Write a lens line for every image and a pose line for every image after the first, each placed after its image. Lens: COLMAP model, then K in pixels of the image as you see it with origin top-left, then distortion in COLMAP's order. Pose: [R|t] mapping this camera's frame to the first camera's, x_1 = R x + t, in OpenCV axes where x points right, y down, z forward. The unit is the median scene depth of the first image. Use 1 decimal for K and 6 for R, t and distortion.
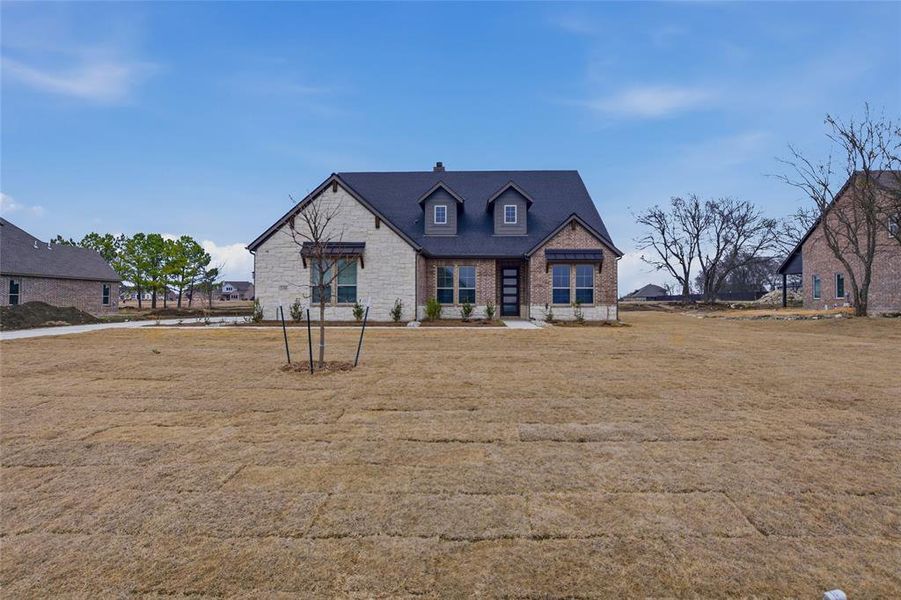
lens RADIAL K [[428.1, 0, 447.5], [0, 428.1, 295.6], [0, 0, 1]] dist [0.000842, 0.000076]
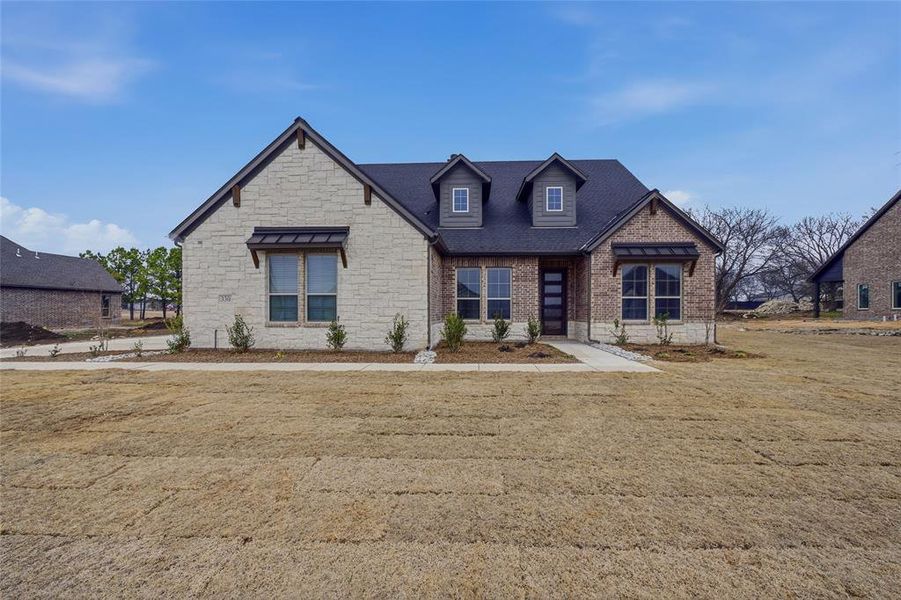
lens RADIAL K [[428.1, 0, 454.4], [0, 428.1, 308.1], [0, 0, 1]] dist [0.000842, 0.000076]
pose [[0.999932, -0.002552, -0.011338, -0.022289], [0.002607, 0.999985, 0.004789, -0.004117], [0.011325, -0.004818, 0.999924, 0.295010]]
